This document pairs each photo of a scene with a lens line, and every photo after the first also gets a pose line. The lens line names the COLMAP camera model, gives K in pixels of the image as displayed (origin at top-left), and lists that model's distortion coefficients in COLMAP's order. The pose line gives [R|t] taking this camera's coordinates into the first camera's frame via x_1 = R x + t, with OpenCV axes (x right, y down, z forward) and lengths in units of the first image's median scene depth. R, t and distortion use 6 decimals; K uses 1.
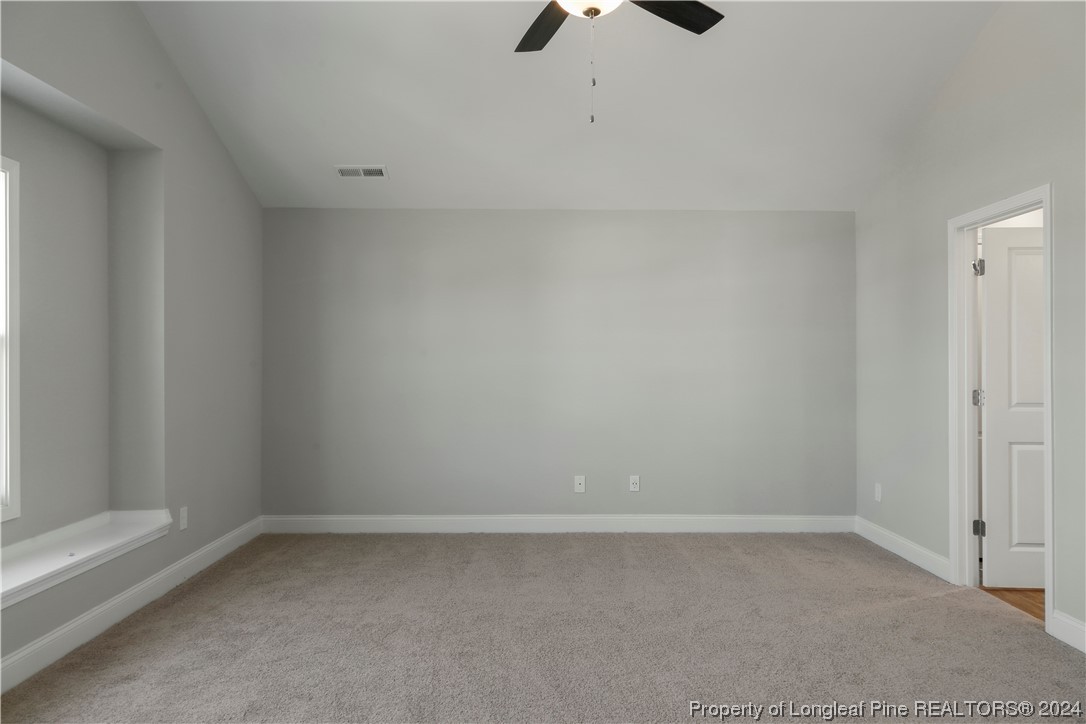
lens RADIAL K [[730.2, 0, 541.6], [0, 730.2, 364.4], [0, 0, 1]] dist [0.016198, -0.002792]
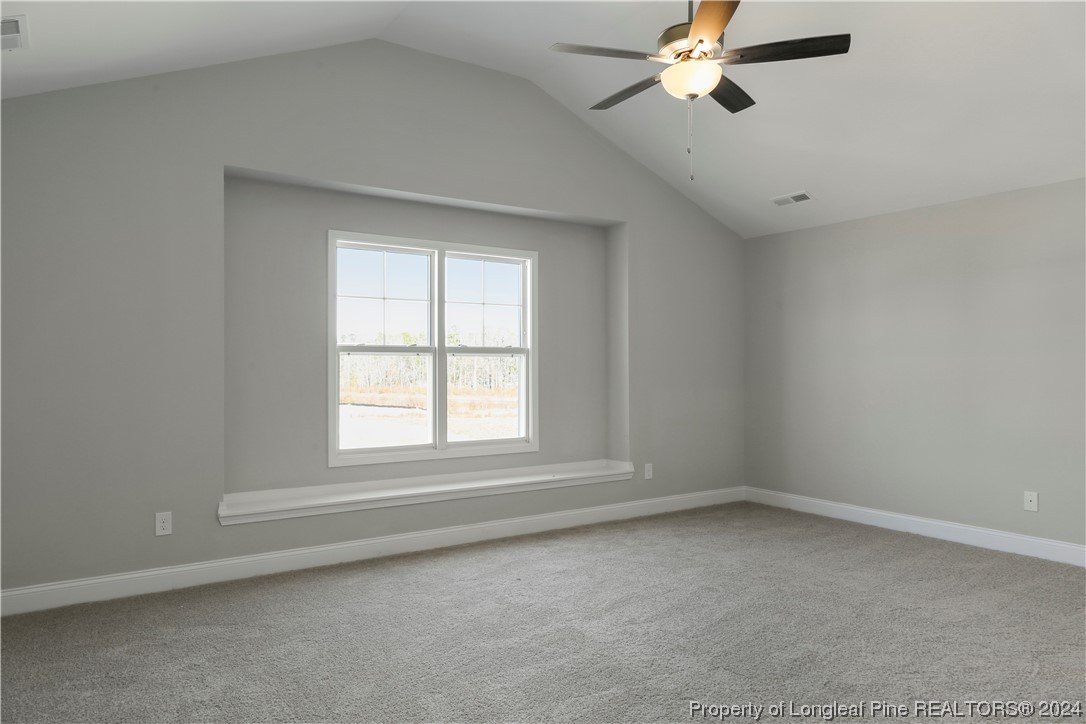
lens RADIAL K [[730.2, 0, 532.4], [0, 730.2, 358.6], [0, 0, 1]] dist [0.016198, -0.002792]
pose [[0.542177, -0.007927, -0.840227, 0.642155], [0.001231, 0.999962, -0.008640, 0.000004], [0.840264, 0.003650, 0.542166, 0.027554]]
